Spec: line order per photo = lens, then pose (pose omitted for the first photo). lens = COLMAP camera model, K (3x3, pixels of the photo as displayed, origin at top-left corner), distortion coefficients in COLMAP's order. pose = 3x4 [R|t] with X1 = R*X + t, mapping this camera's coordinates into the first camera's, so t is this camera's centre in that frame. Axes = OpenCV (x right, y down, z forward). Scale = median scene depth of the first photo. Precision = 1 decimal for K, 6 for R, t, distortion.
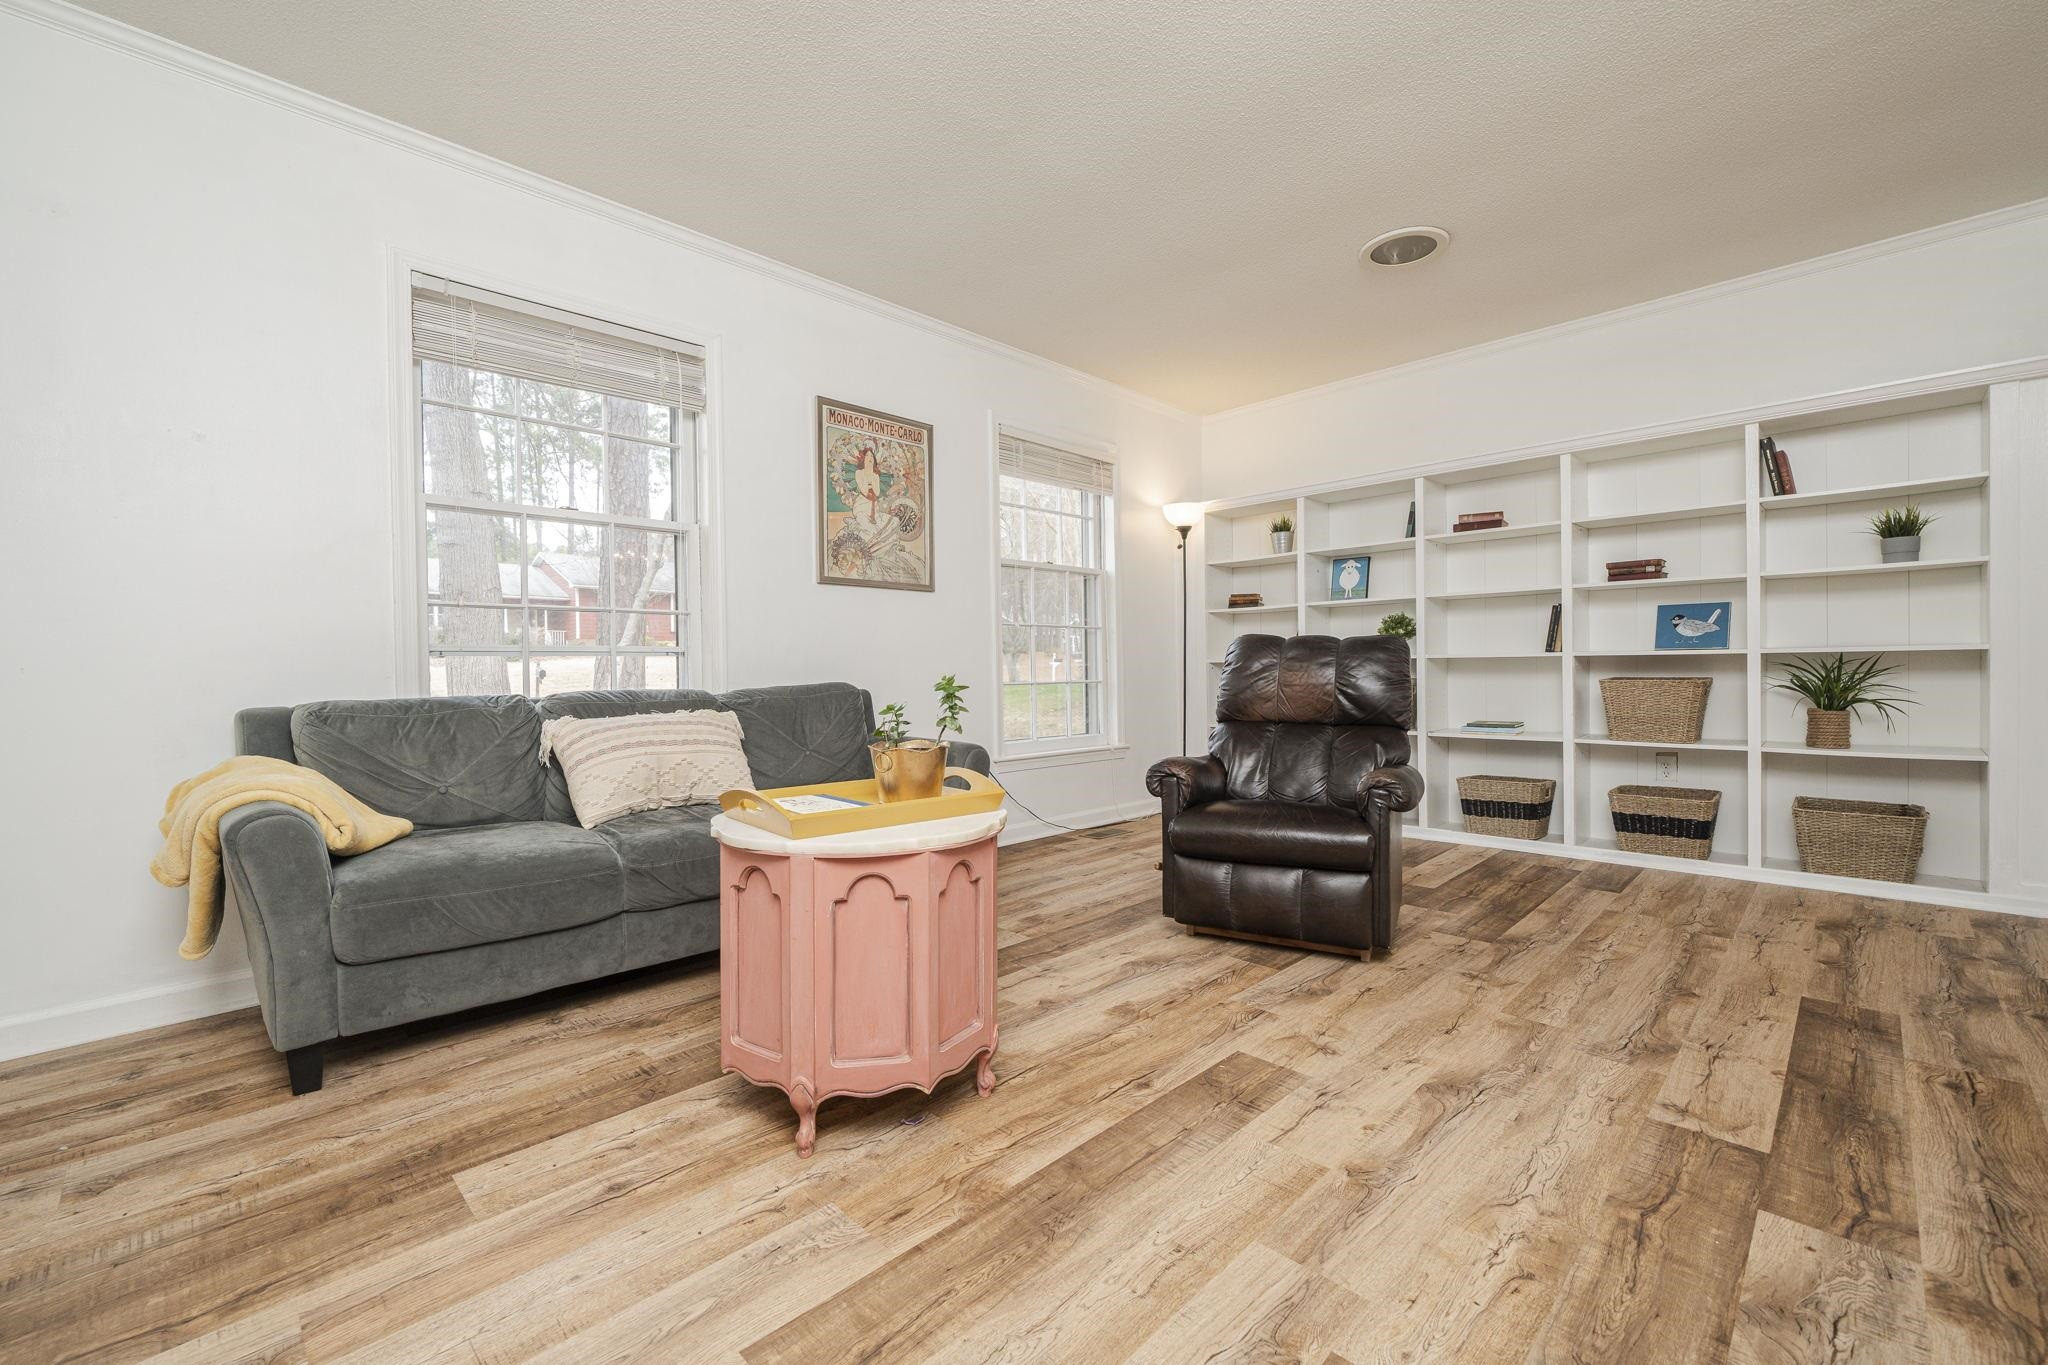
lens RADIAL K [[846.5, 0, 1023.4], [0, 846.5, 676.6], [0, 0, 1]] dist [-0.000510, 0.000405]
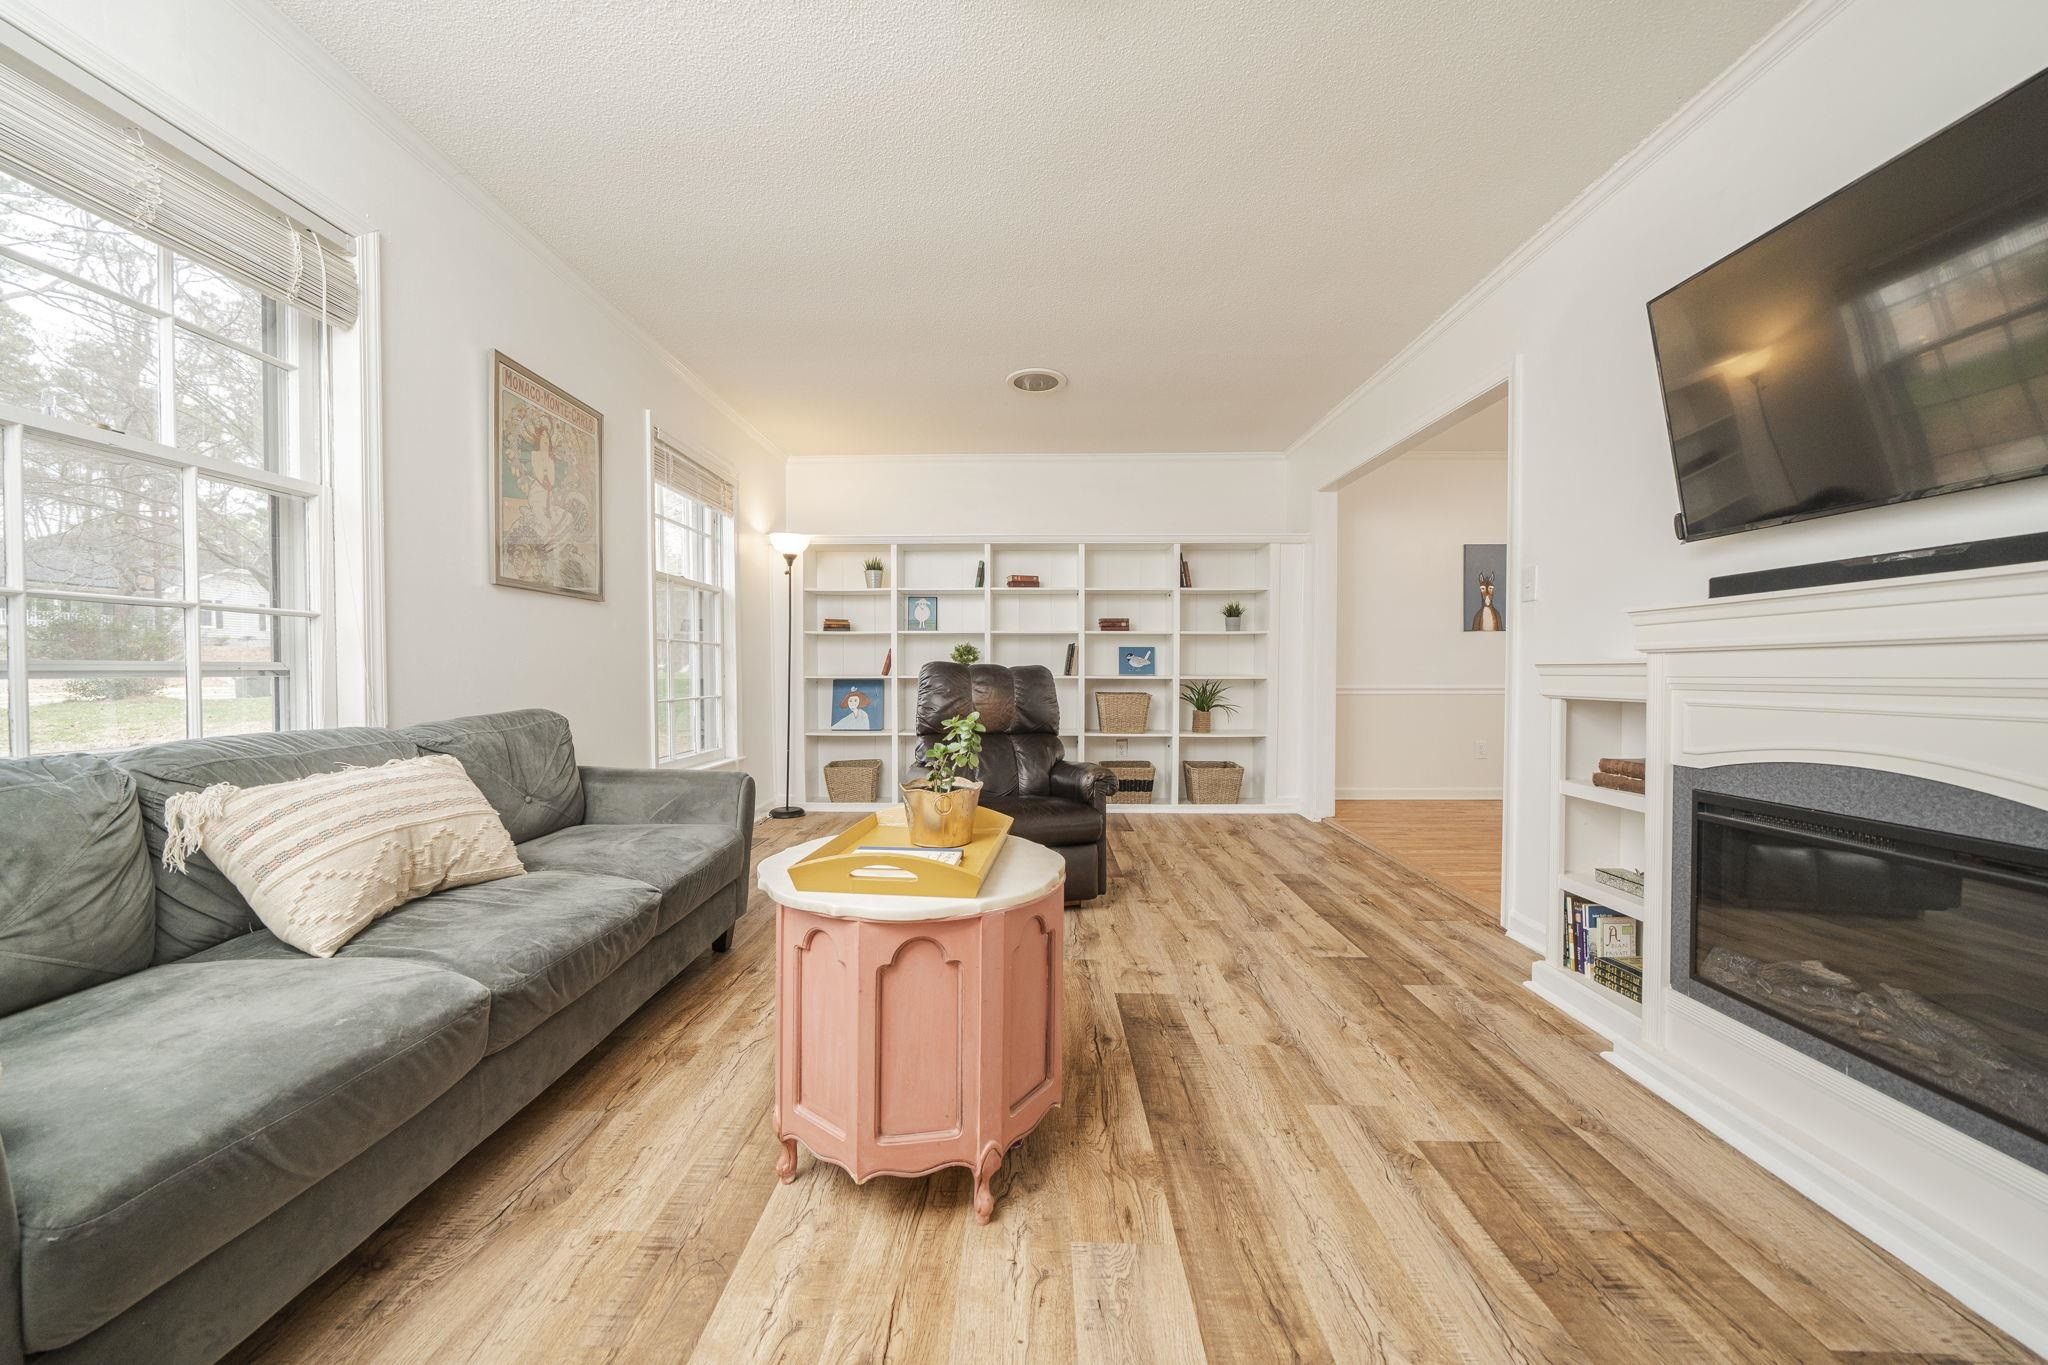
lens RADIAL K [[721.2, 0, 1020.4], [0, 721.2, 681.1], [0, 0, 1]] dist [-0.008346, -0.000030]
pose [[0.721679, 0.002480, 0.692223, -0.364755], [-0.005127, 0.999985, 0.001763, -0.024144], [-0.692209, -0.004821, 0.721681, 0.175292]]
